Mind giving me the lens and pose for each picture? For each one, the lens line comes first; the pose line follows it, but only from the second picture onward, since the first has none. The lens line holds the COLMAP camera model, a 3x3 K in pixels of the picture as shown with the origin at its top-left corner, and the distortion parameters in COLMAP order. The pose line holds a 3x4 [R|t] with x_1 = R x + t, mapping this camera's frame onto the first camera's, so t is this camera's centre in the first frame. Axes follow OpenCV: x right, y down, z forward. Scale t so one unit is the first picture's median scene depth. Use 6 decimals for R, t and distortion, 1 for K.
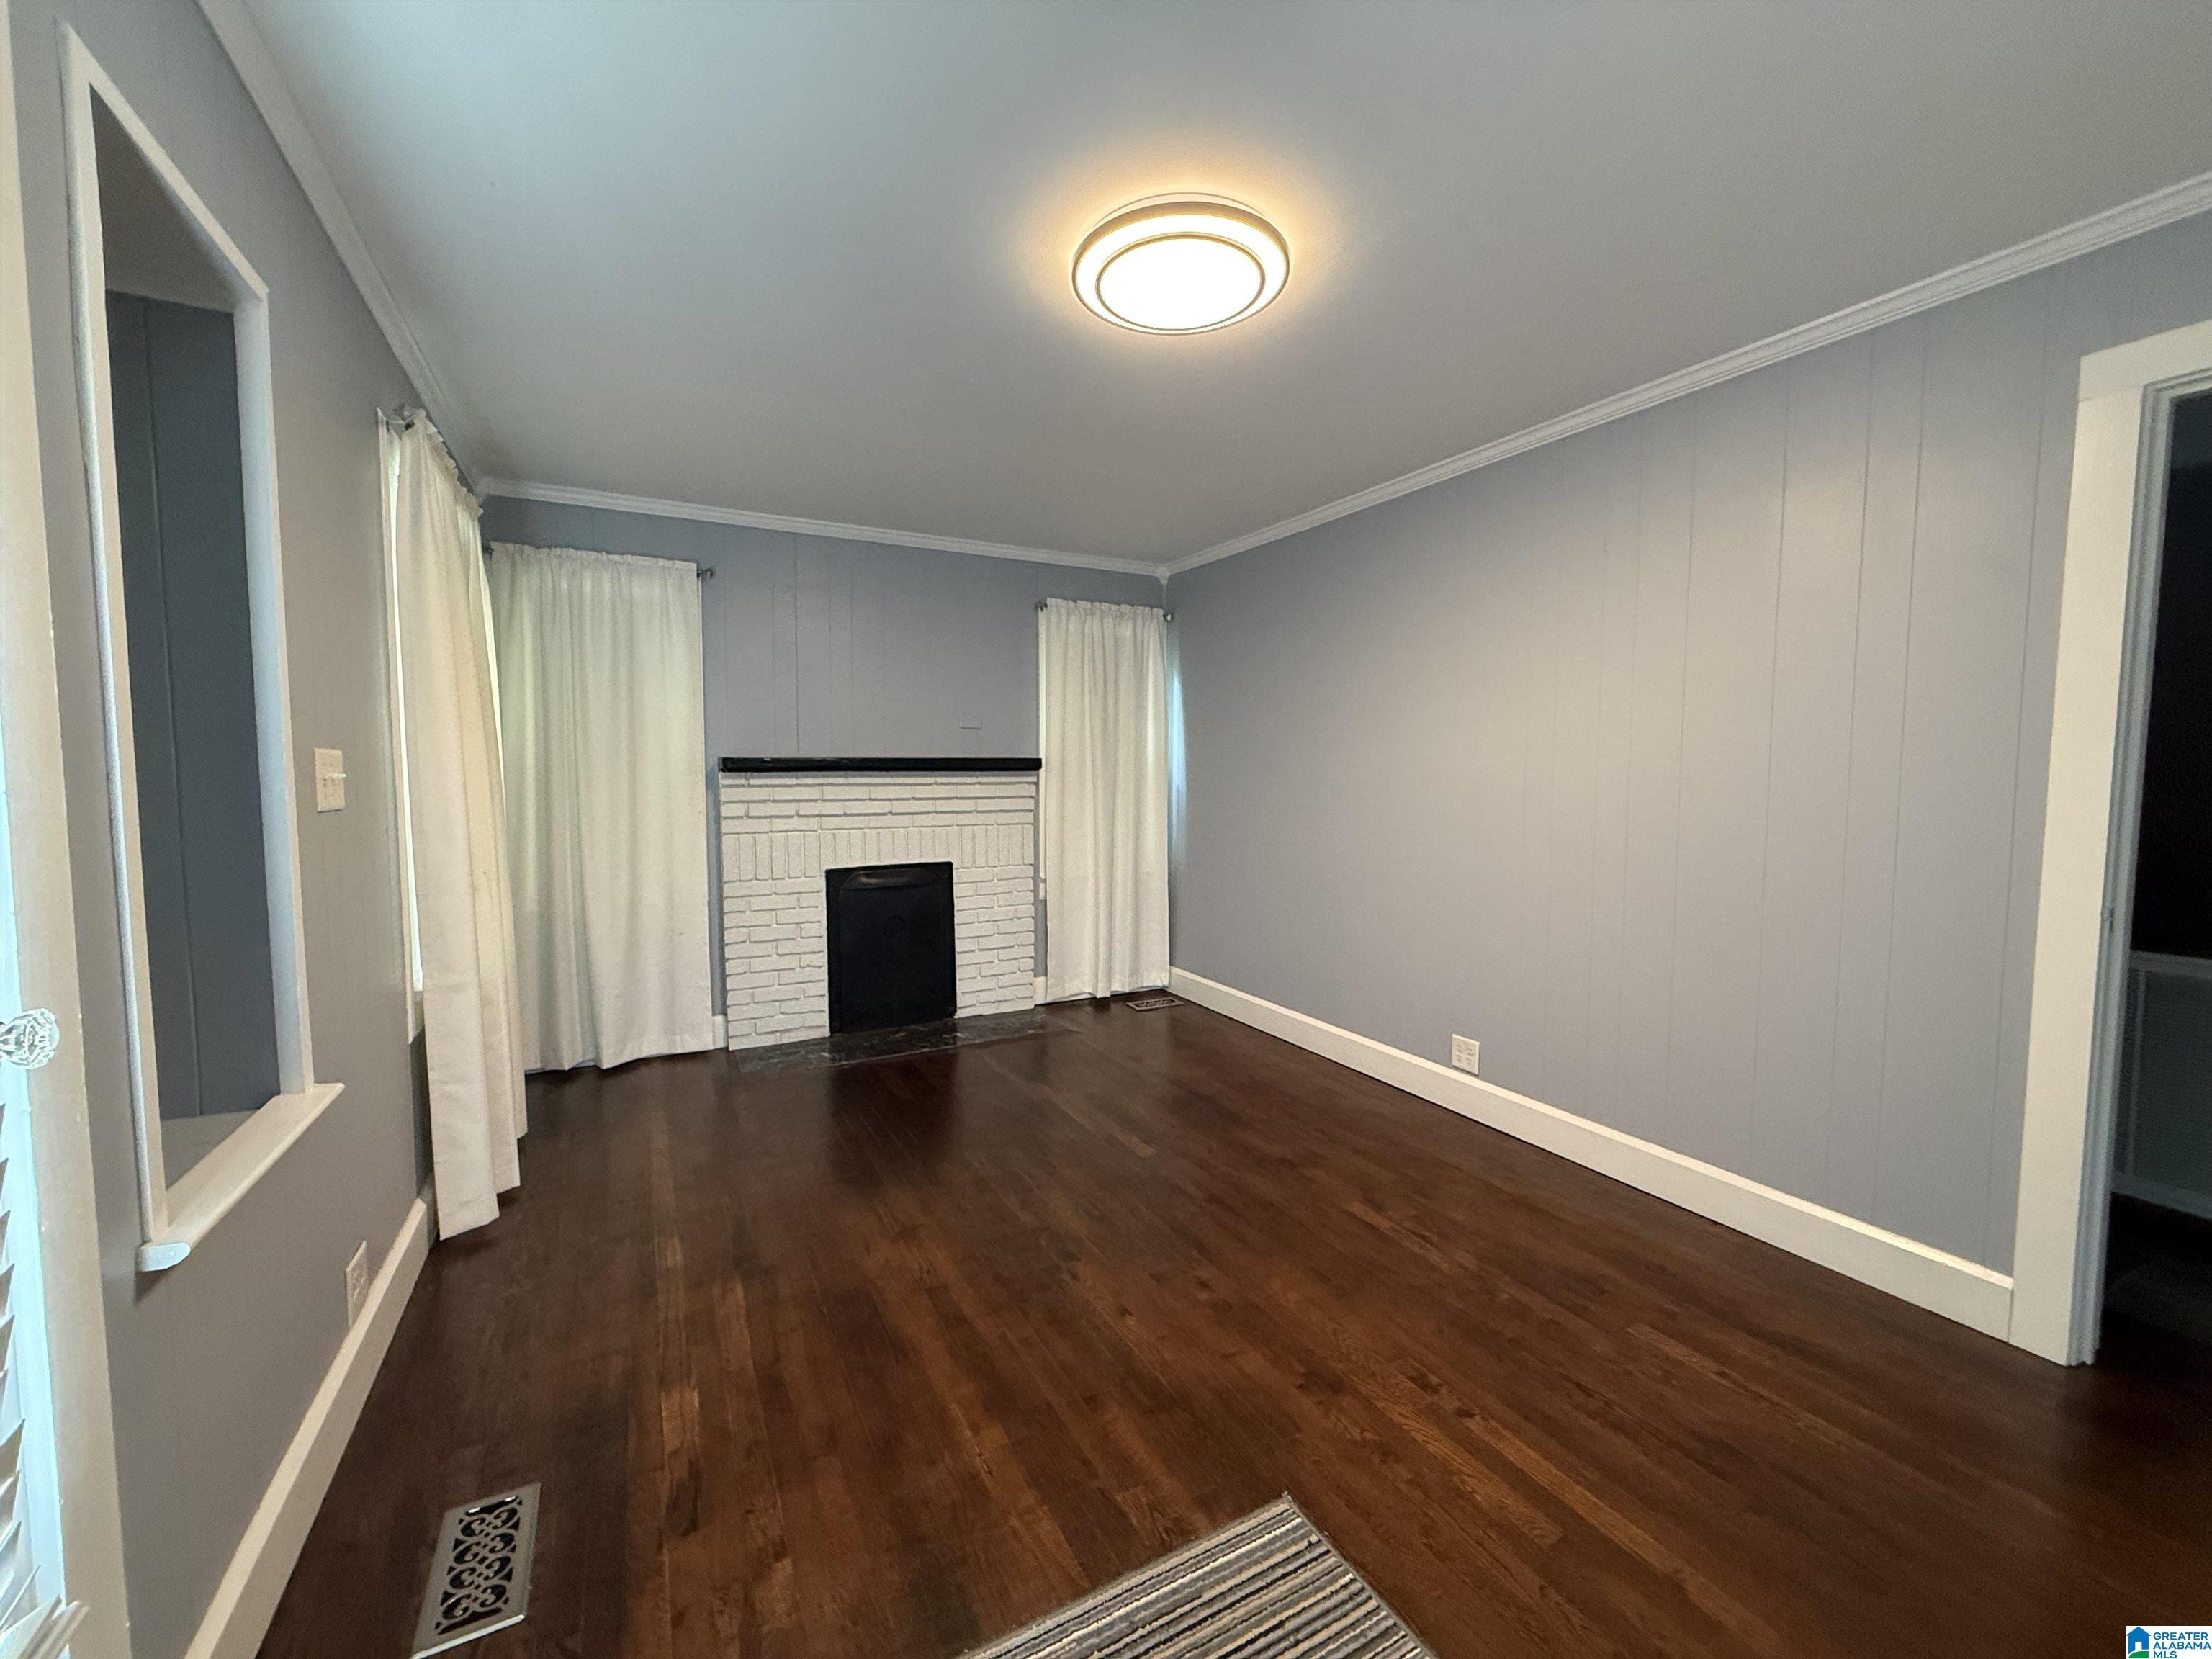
lens RADIAL K [[881.5, 0, 1099.6], [0, 881.5, 829.2], [0, 0, 1]] dist [-0.000479, -0.000840]
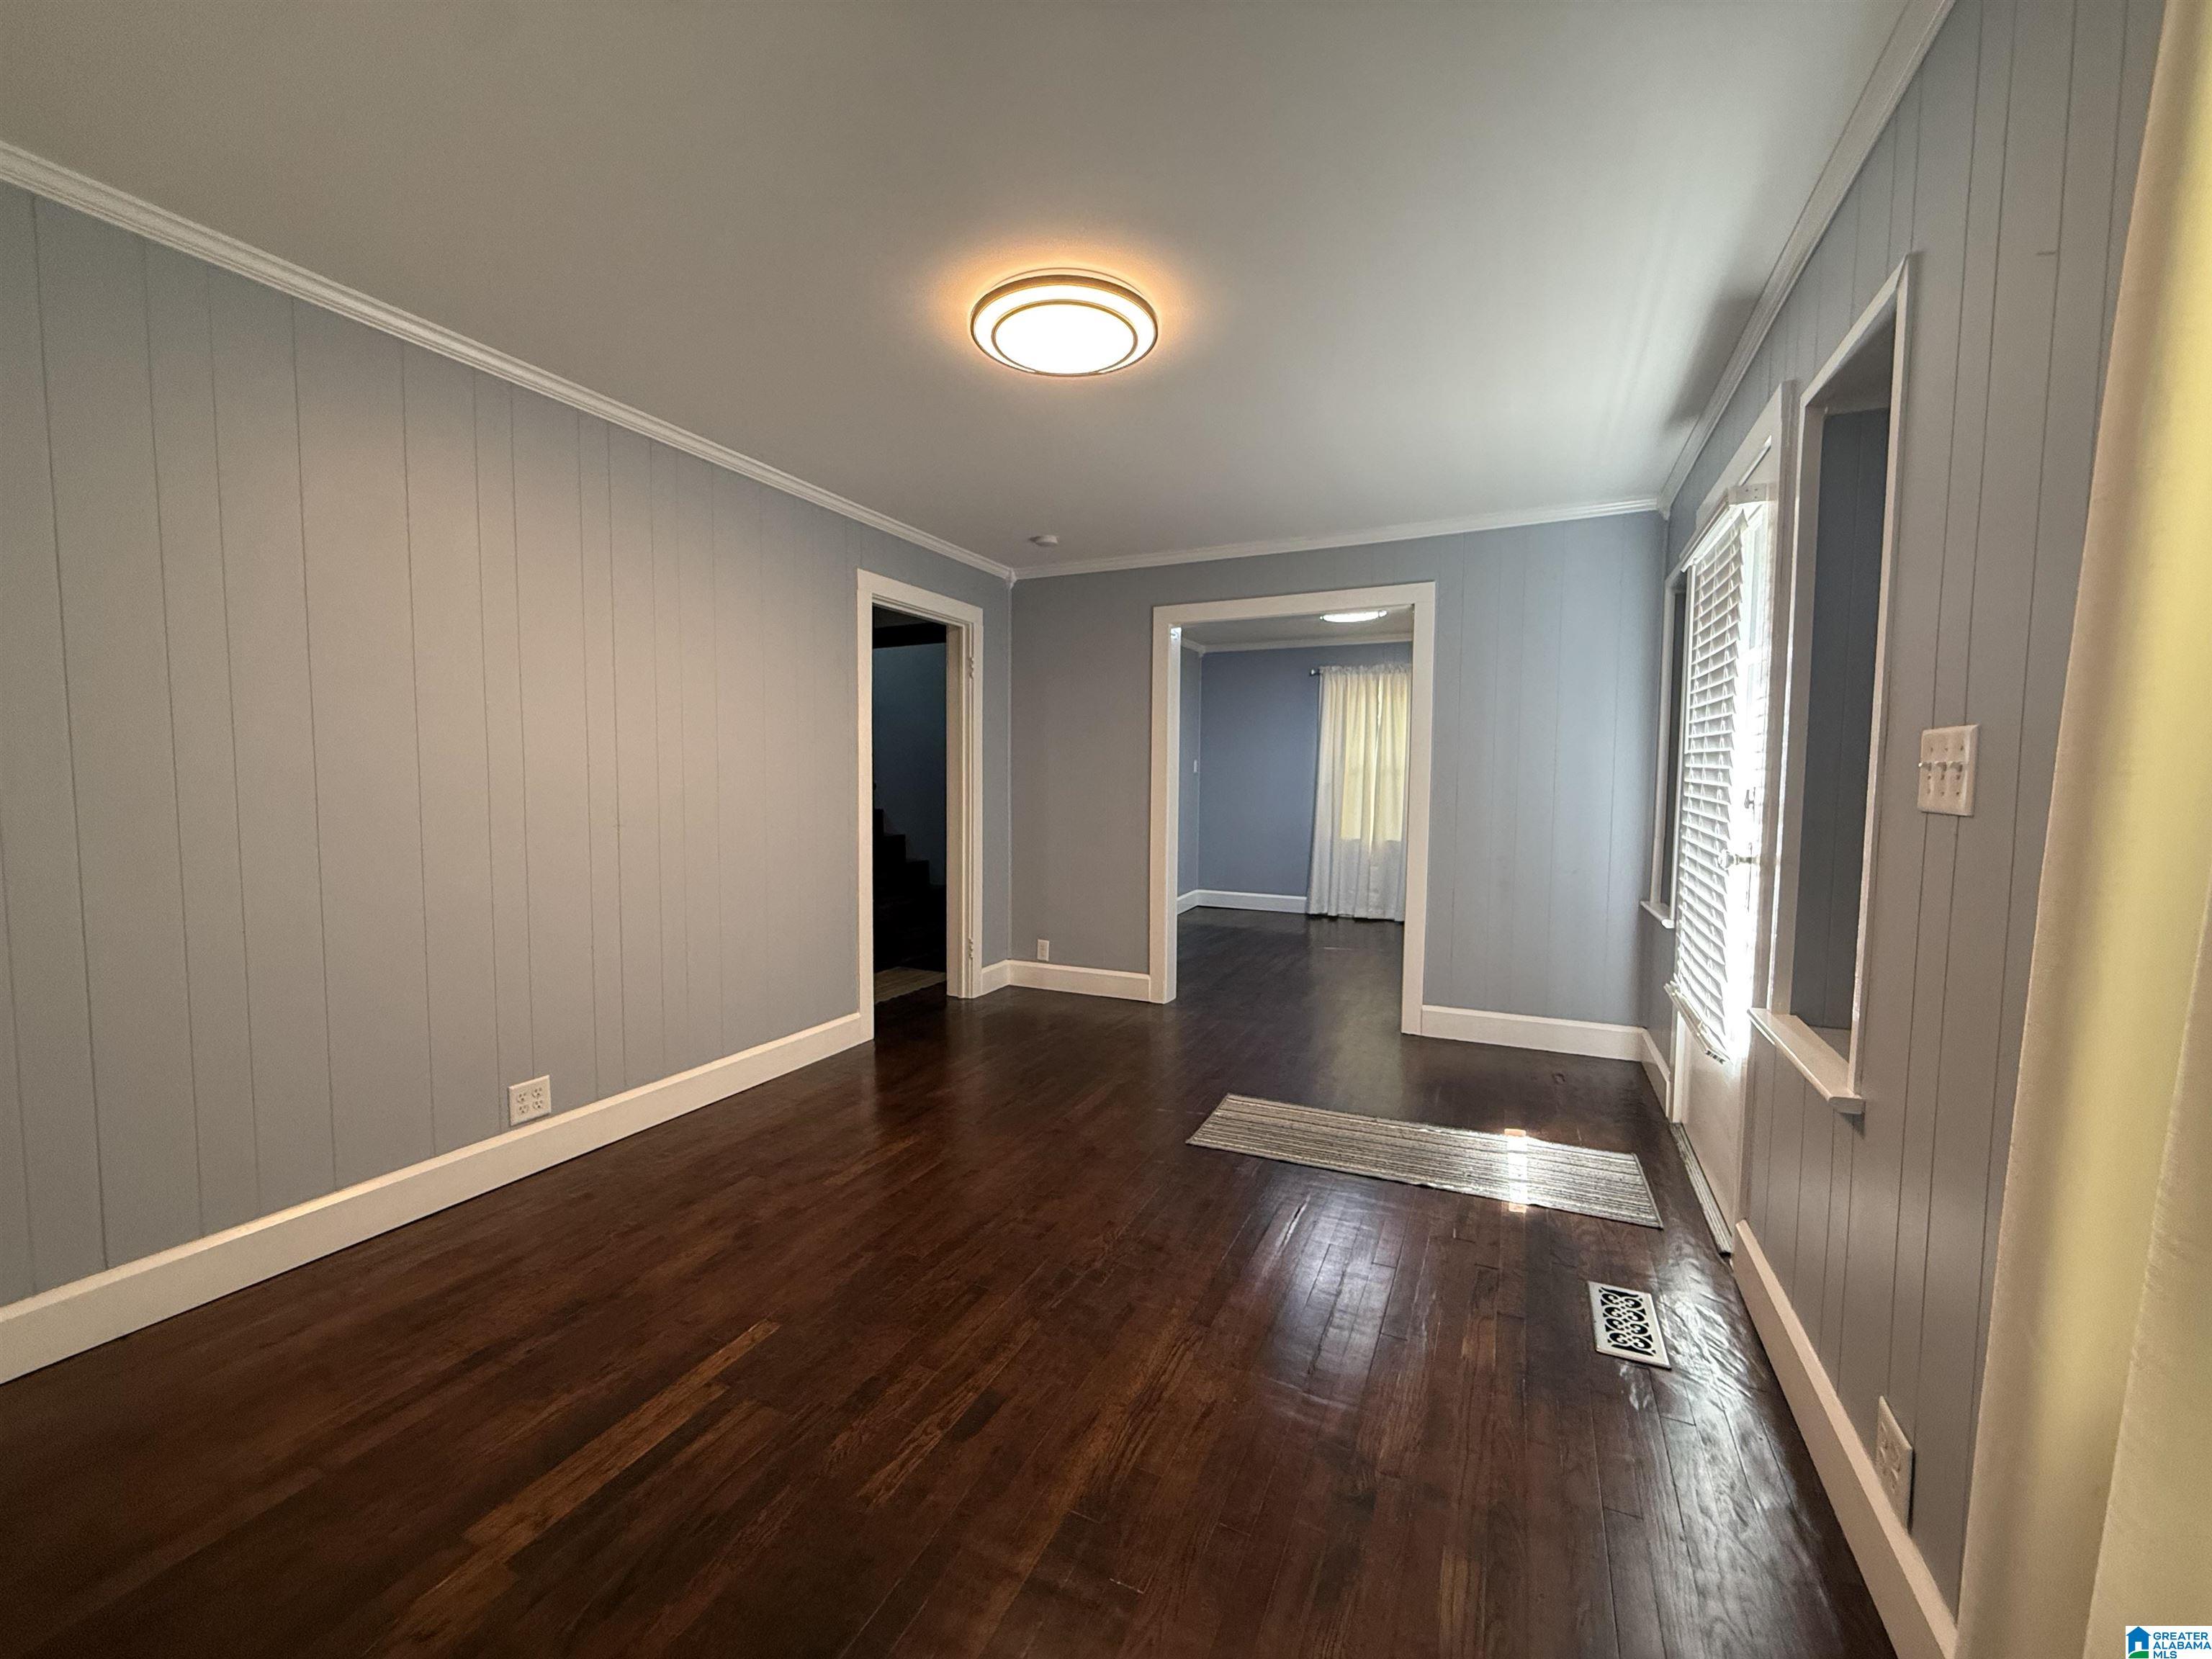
lens RADIAL K [[881.5, 0, 1102.1], [0, 881.5, 829.4], [0, 0, 1]] dist [-0.000479, -0.000840]
pose [[-0.600010, -0.056521, 0.797993, -0.822211], [0.040645, 0.994059, 0.100969, -0.084855], [-0.798959, 0.093017, -0.594149, 1.567704]]
